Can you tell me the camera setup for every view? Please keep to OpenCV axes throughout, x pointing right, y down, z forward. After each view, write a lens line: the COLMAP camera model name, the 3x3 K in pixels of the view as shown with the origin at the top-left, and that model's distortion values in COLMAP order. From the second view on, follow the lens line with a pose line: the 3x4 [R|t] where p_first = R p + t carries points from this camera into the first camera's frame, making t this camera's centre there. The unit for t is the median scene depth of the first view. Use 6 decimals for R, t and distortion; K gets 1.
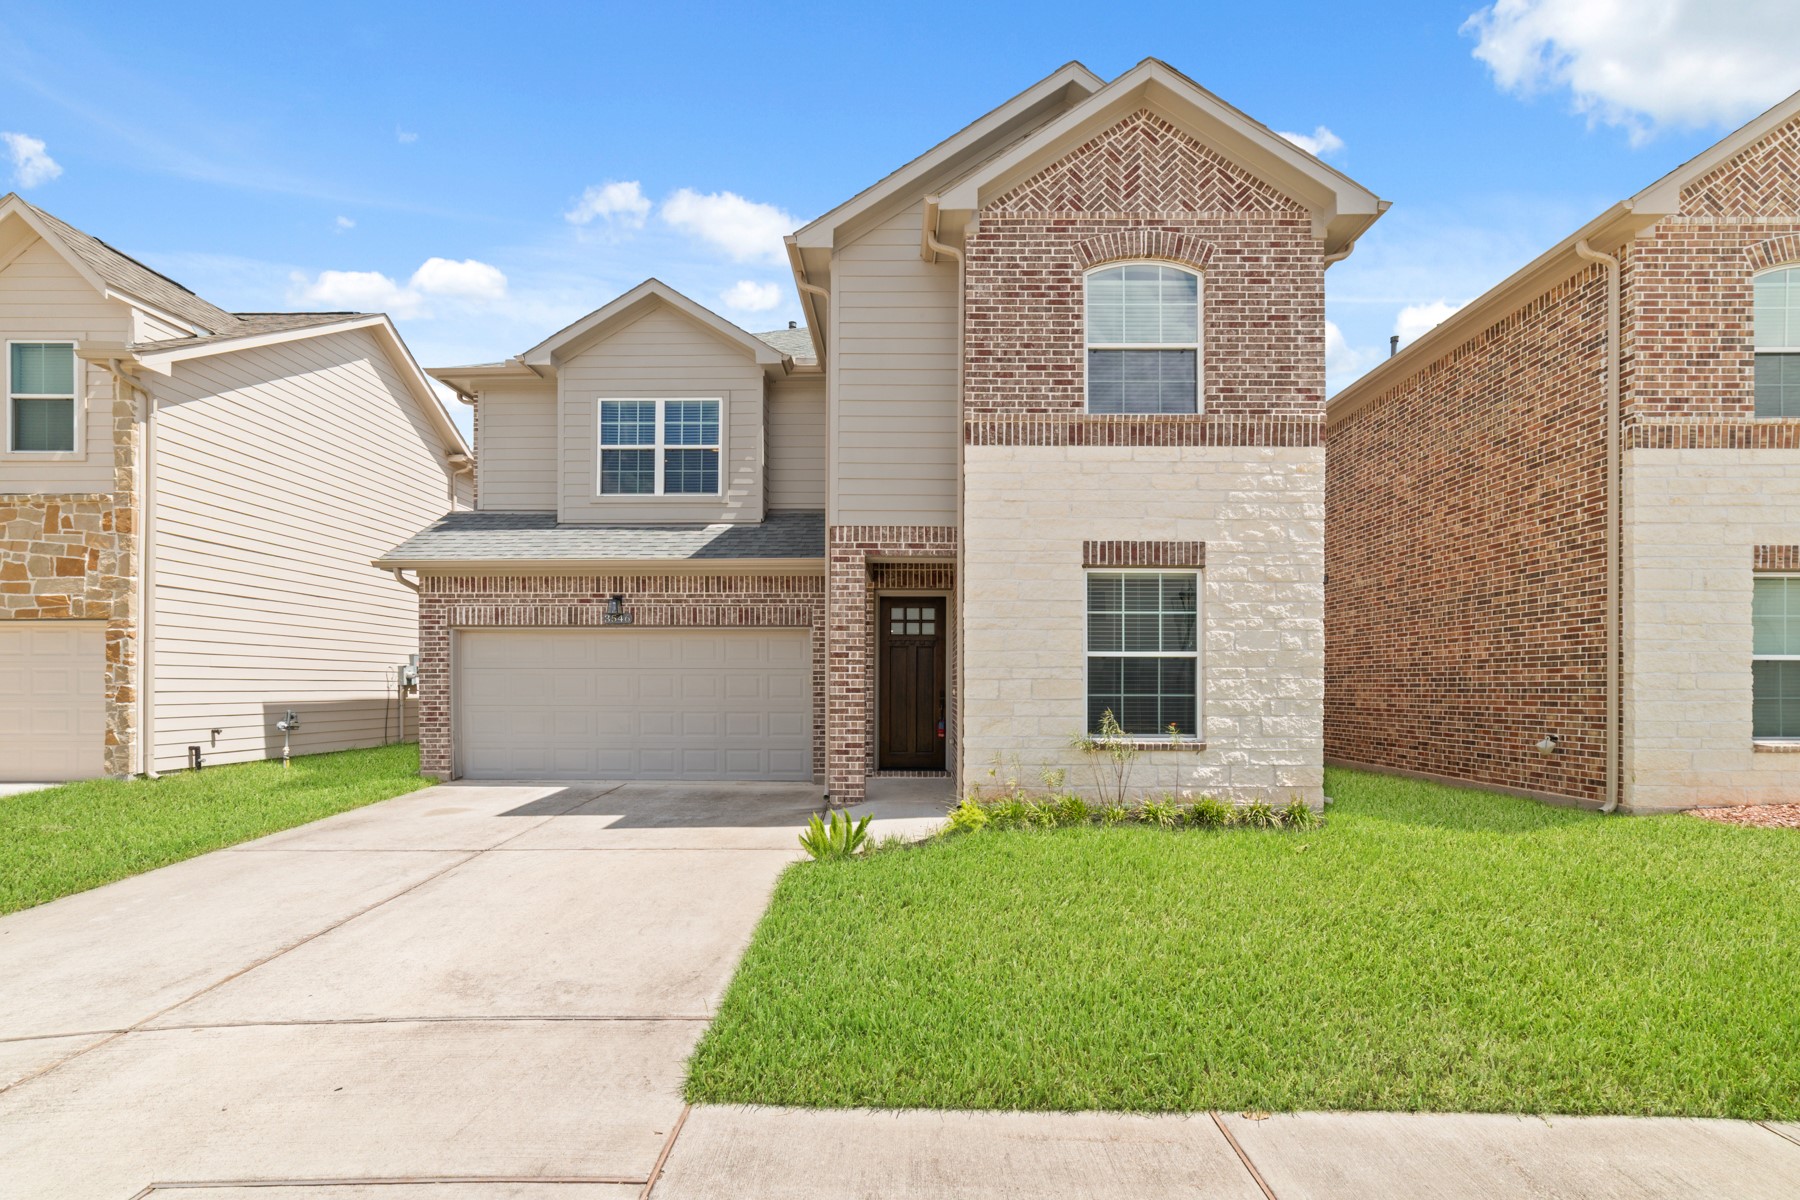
lens RADIAL K [[684.2, 0, 907.0], [0, 684.2, 690.5], [0, 0, 1]] dist [-0.020063, 0.008213]
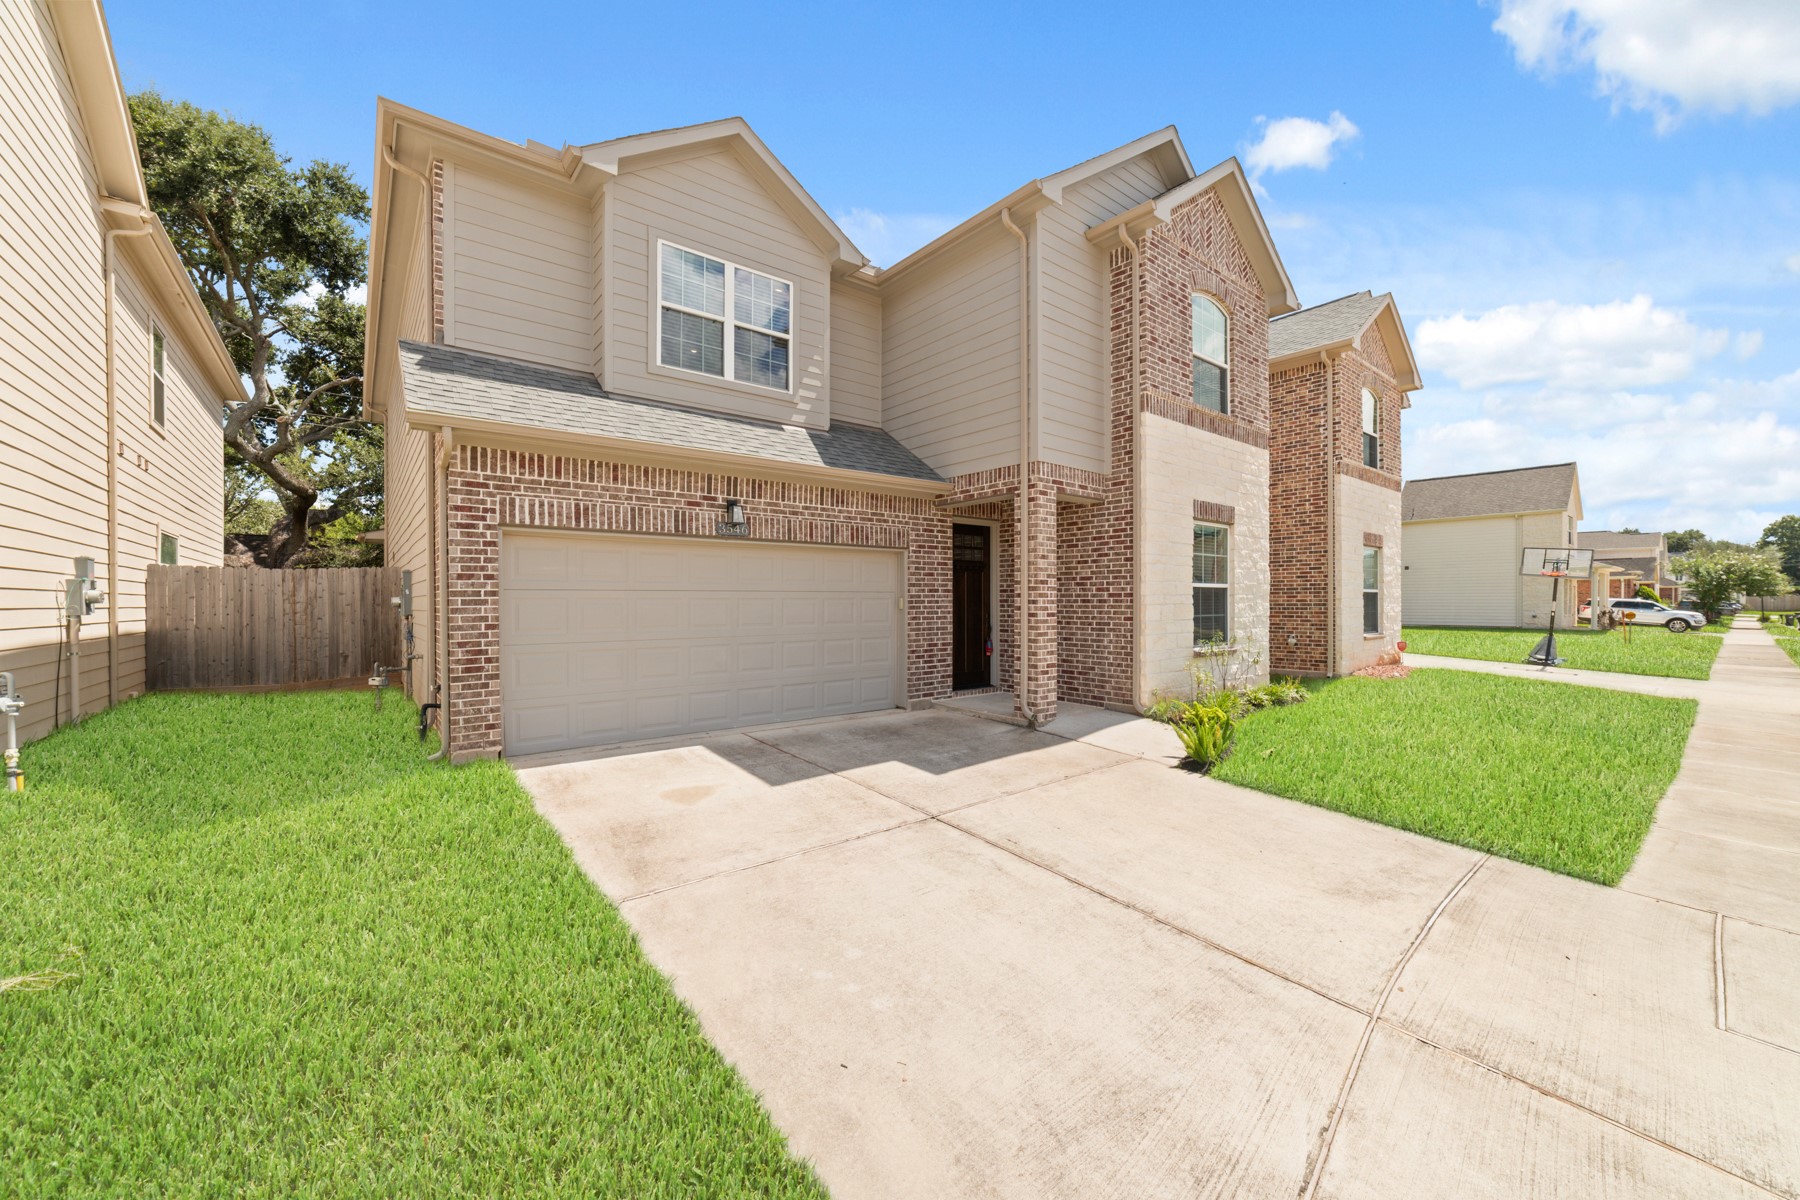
lens RADIAL K [[688.2, 0, 902.1], [0, 688.2, 604.7], [0, 0, 1]] dist [-0.022164, 0.007926]
pose [[0.783798, -0.006626, 0.620980, -0.900572], [0.006553, 0.999976, 0.002399, -0.019709], [-0.620981, 0.002189, 0.783823, 0.280269]]
